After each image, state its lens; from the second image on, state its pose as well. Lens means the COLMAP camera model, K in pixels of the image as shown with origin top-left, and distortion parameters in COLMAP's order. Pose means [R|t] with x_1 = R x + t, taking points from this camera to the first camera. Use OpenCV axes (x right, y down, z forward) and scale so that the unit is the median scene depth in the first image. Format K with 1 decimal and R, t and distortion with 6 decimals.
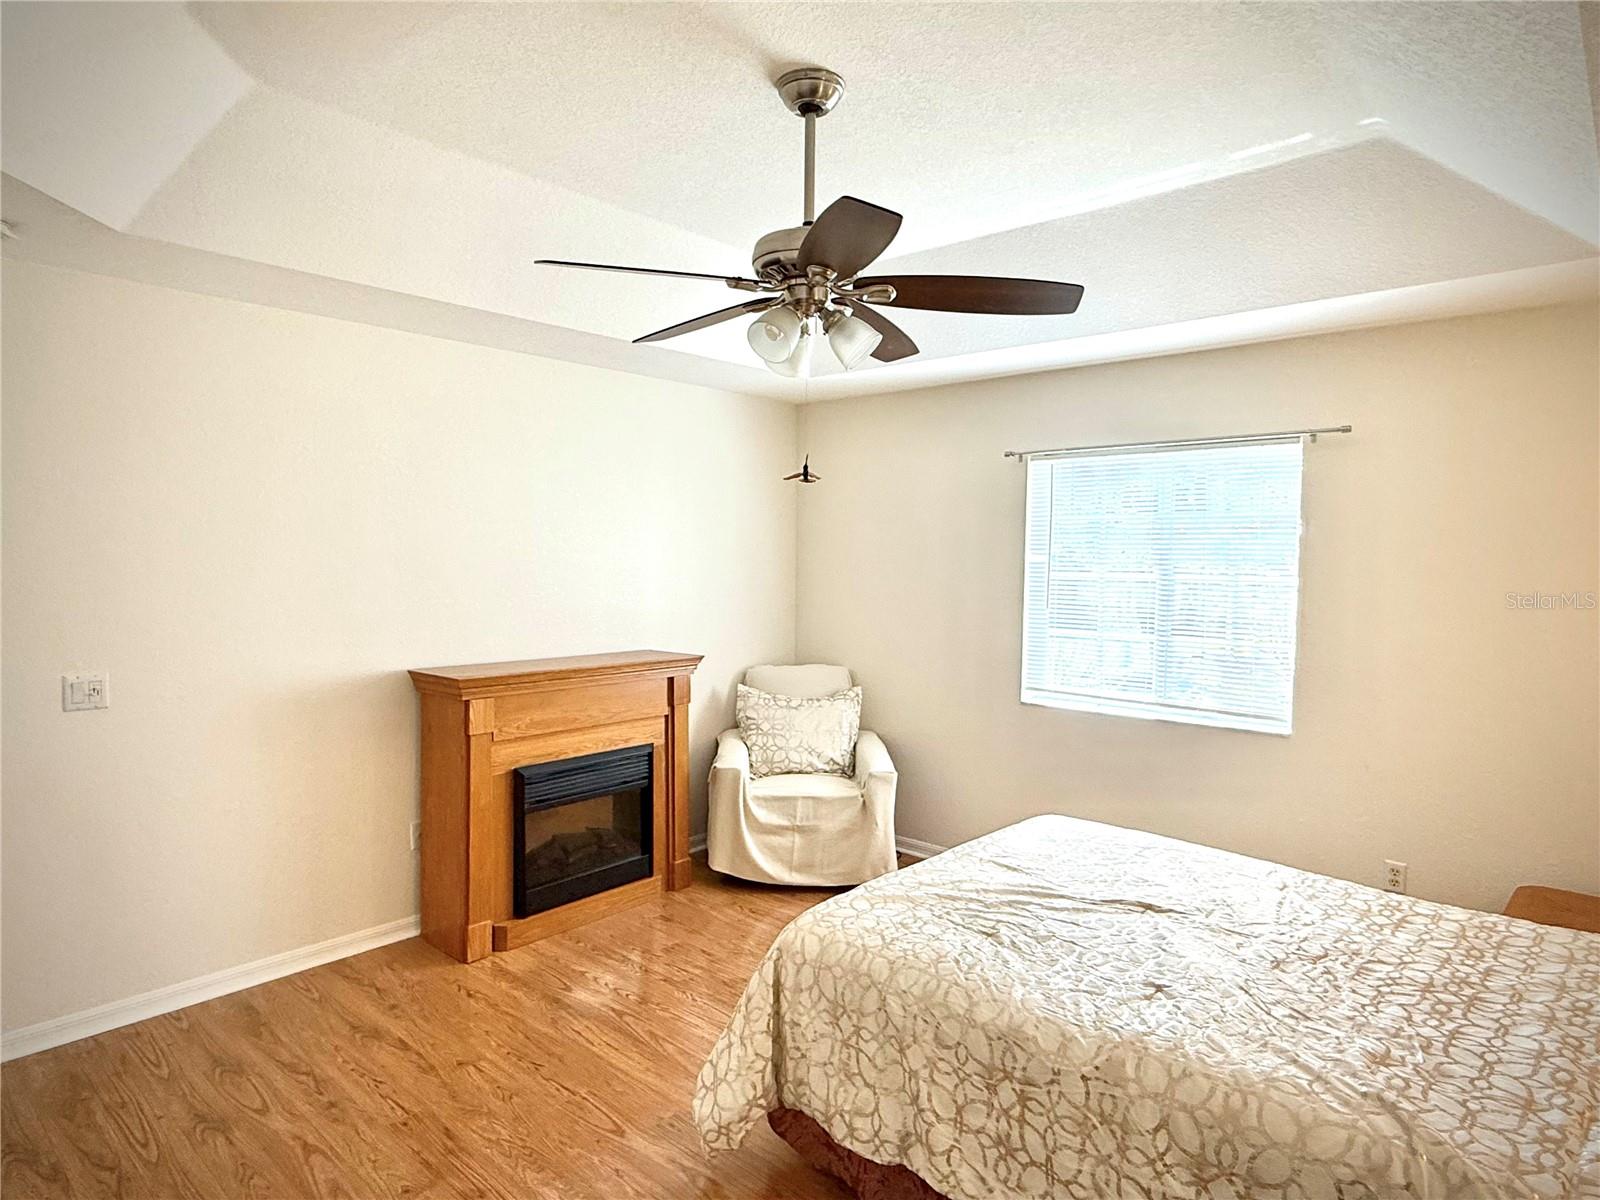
lens RADIAL K [[921.9, 0, 800.0], [0, 921.9, 600.0], [0, 0, 1]] dist [0.002306, 0.000393]
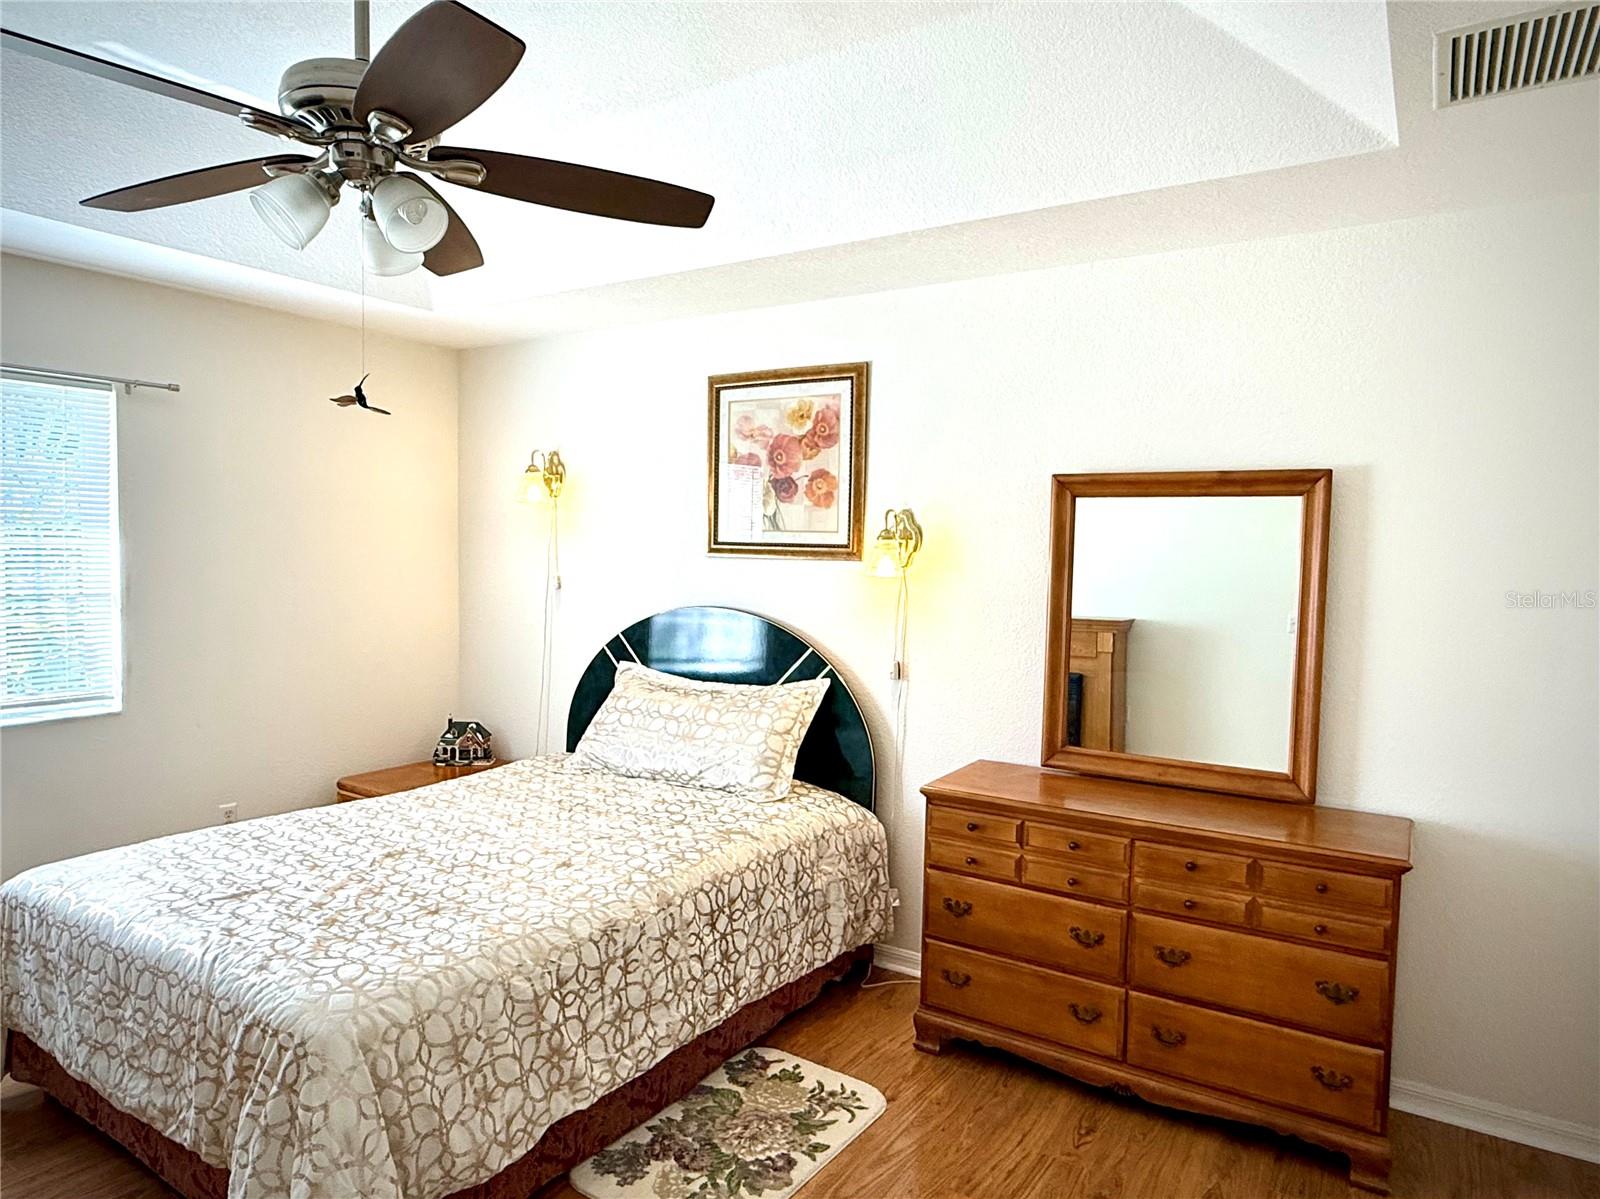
lens RADIAL K [[978.8, 0, 806.0], [0, 978.8, 581.3], [0, 0, 1]] dist [-0.028461, 0.000024]
pose [[-0.153499, -0.051364, 0.986813, -0.909048], [0.035270, 0.997727, 0.057418, -0.023371], [-0.987519, 0.043618, -0.151339, 0.836780]]
